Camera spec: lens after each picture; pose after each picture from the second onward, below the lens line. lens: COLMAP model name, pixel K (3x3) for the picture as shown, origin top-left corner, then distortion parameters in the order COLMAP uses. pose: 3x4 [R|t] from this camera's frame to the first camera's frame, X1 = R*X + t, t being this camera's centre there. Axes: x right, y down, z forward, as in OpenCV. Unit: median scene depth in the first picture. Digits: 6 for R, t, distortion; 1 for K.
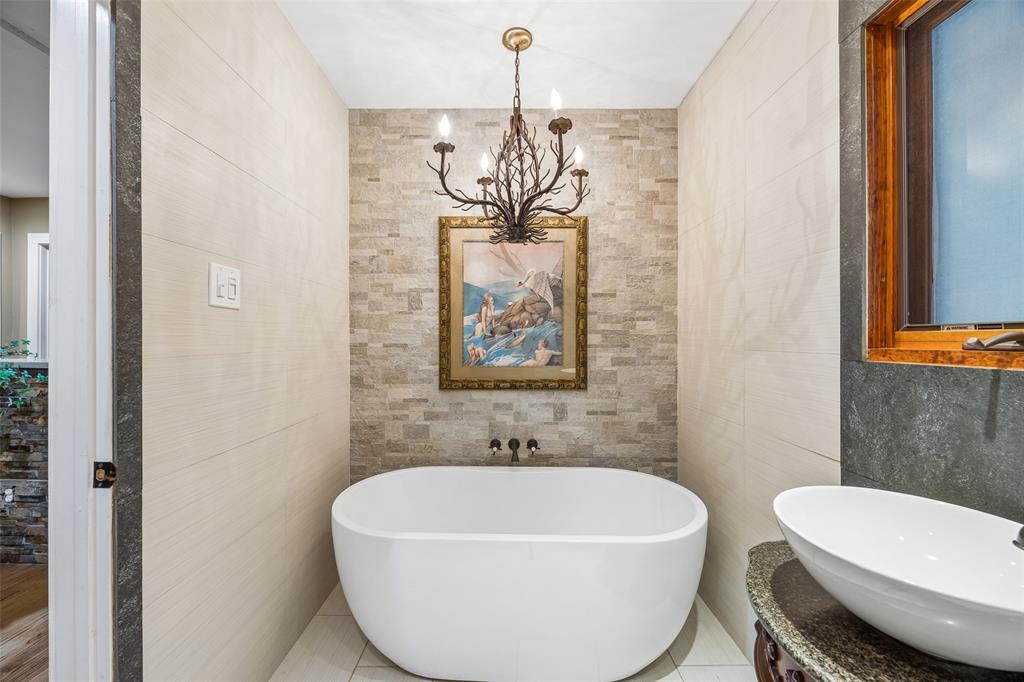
lens RADIAL K [[393.2, 0, 508.8], [0, 393.2, 336.7], [0, 0, 1]] dist [-0.002339, -0.000520]
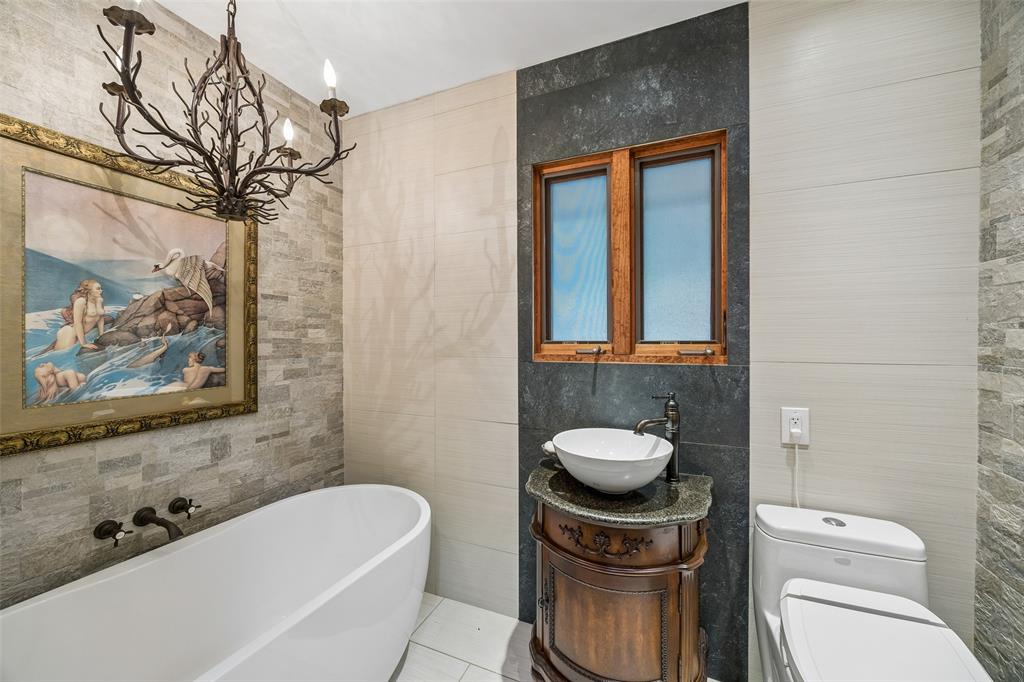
lens RADIAL K [[393.2, 0, 508.8], [0, 393.2, 336.7], [0, 0, 1]] dist [-0.002339, -0.000520]
pose [[0.390265, 0.002708, 0.920698, -0.345069], [-0.002733, 0.999995, -0.001783, -0.020611], [-0.920698, -0.001820, 0.390271, 0.204132]]
